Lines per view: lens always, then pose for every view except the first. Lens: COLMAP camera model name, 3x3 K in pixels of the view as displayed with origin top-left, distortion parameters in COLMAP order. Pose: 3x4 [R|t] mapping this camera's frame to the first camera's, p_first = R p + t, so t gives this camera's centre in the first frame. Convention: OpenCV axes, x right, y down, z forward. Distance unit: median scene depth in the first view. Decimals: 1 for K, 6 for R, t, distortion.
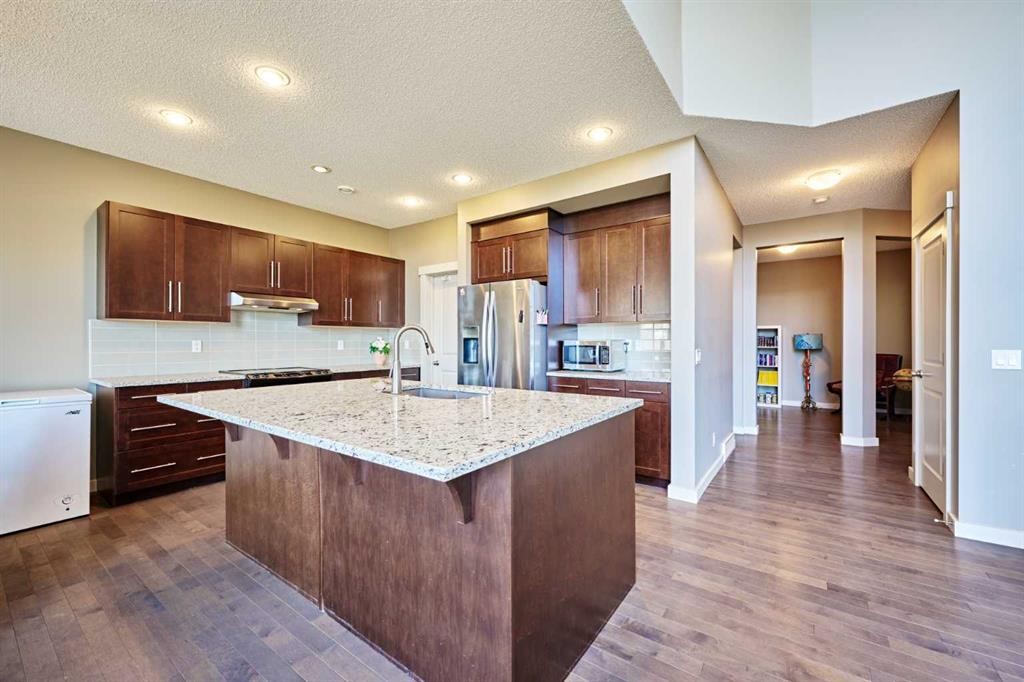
lens RADIAL K [[409.7, 0, 515.3], [0, 409.7, 341.8], [0, 0, 1]] dist [0.001099, 0.000047]
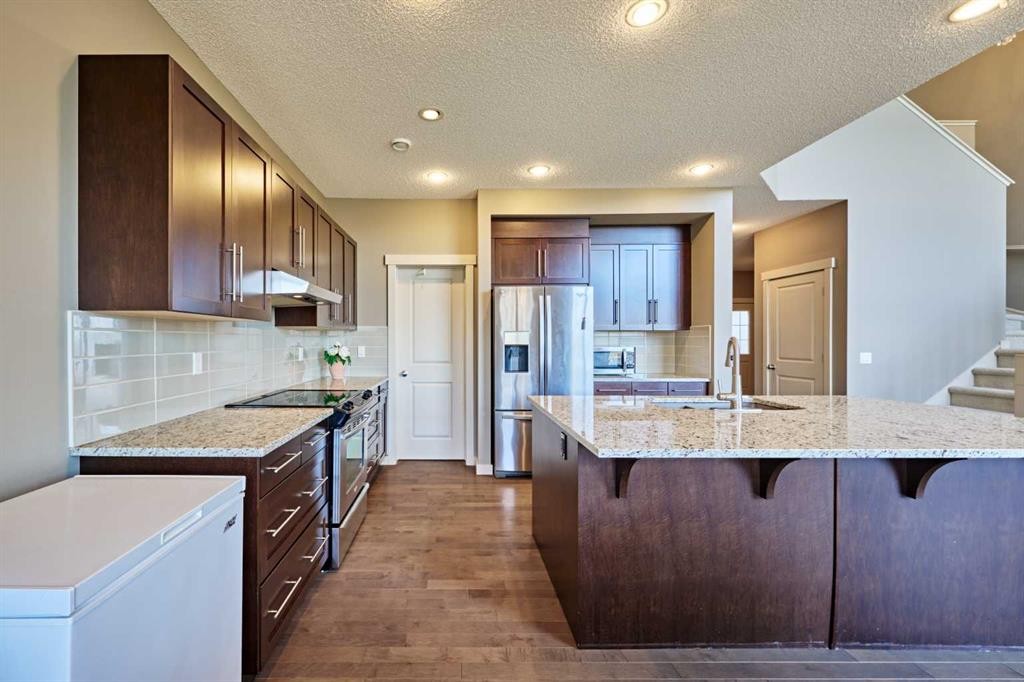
lens RADIAL K [[420.0, 0, 455.5], [0, 420.0, 341.5], [0, 0, 1]] dist [-0.001671, -0.000123]
pose [[0.814620, -0.000440, 0.579995, -0.737877], [-0.000547, 0.999999, 0.001528, -0.017280], [-0.579995, -0.001563, 0.814619, 0.313974]]
